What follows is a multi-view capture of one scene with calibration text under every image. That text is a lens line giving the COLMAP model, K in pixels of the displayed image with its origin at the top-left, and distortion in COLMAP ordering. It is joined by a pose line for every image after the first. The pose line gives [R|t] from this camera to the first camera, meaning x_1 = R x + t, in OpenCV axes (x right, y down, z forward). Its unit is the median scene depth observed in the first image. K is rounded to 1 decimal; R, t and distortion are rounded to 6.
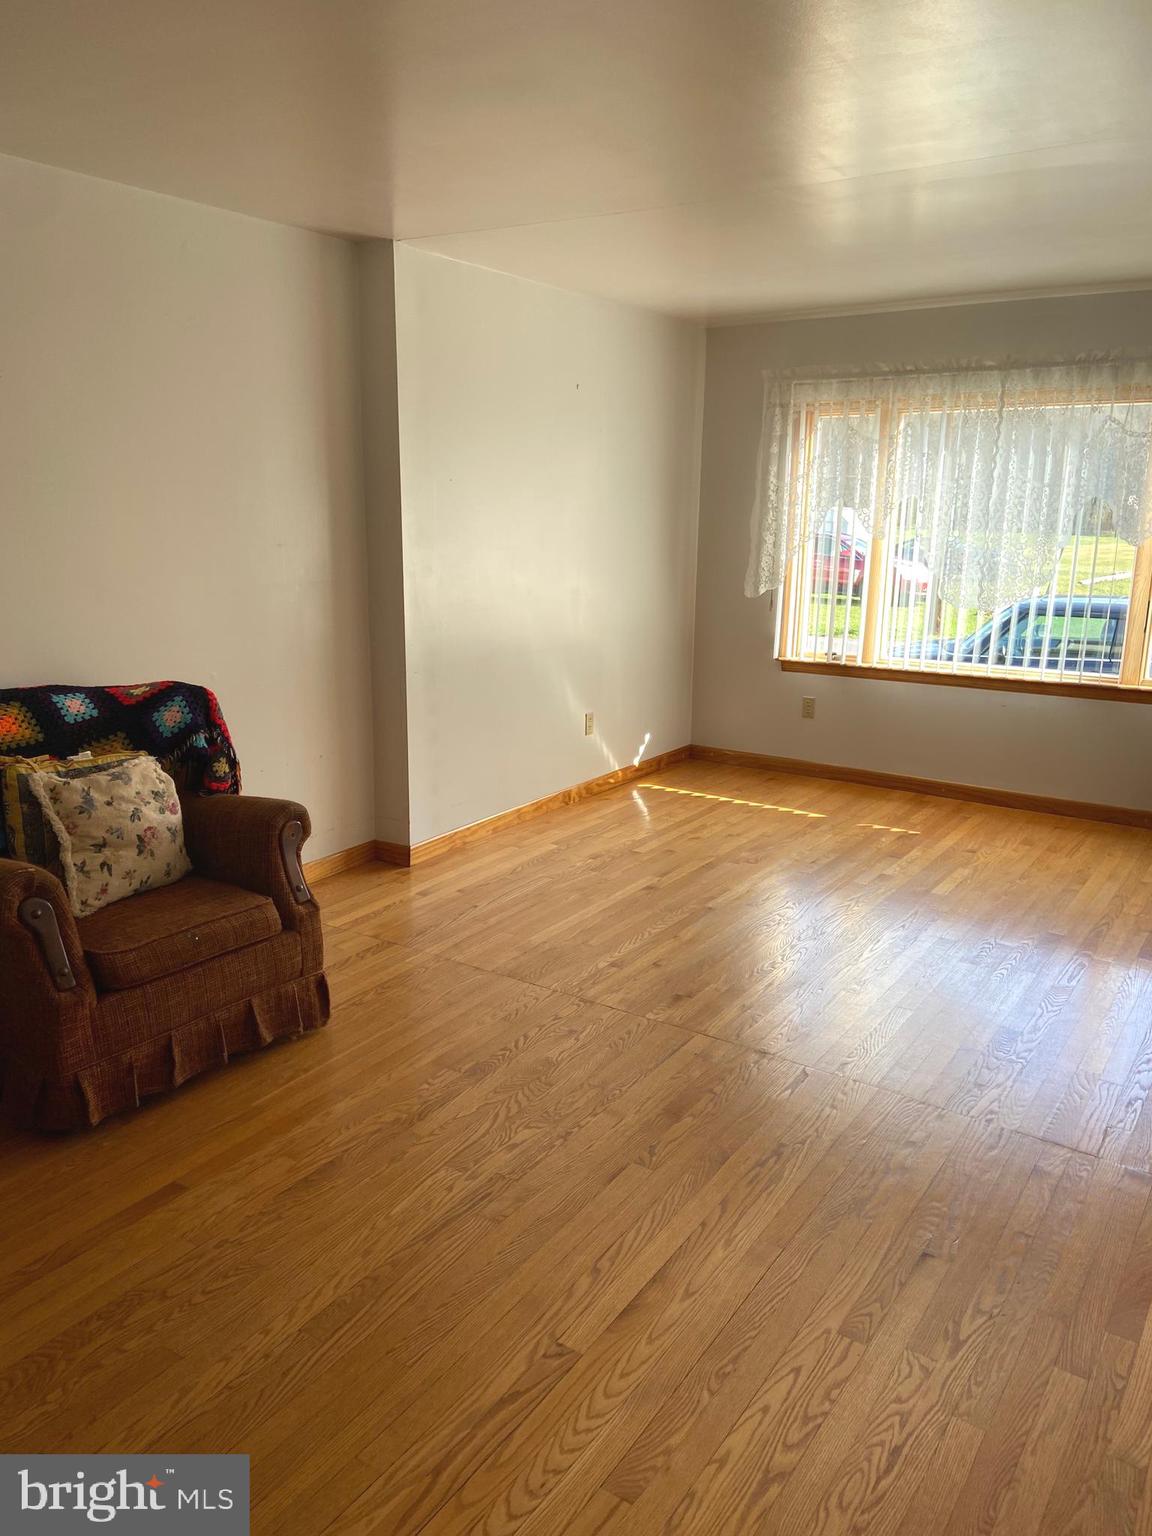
lens RADIAL K [[1145.6, 0, 564.6], [0, 1145.6, 762.8], [0, 0, 1]] dist [-0.000479, -0.013007]
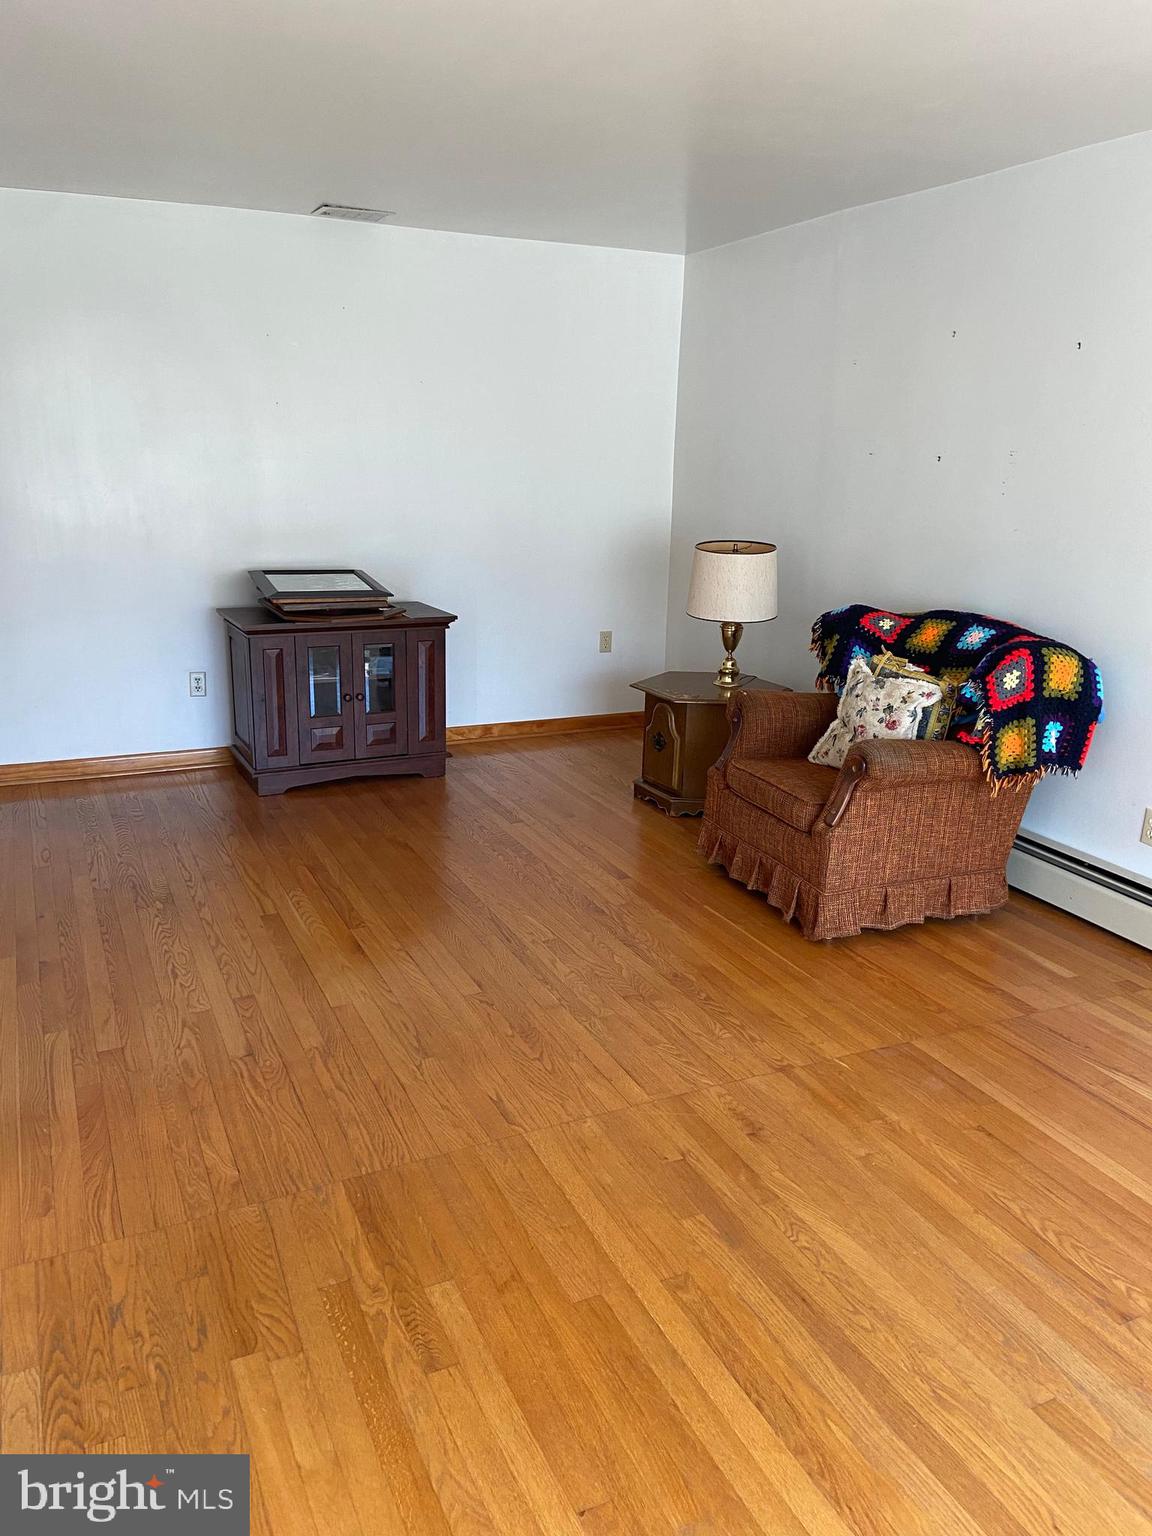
lens RADIAL K [[1145.6, 0, 566.4], [0, 1145.6, 774.2], [0, 0, 1]] dist [-0.000479, -0.013007]
pose [[-0.504034, 0.214928, -0.836514, 1.184006], [-0.244136, 0.893588, 0.376694, -0.400484], [0.828461, 0.394090, -0.397927, 1.774377]]
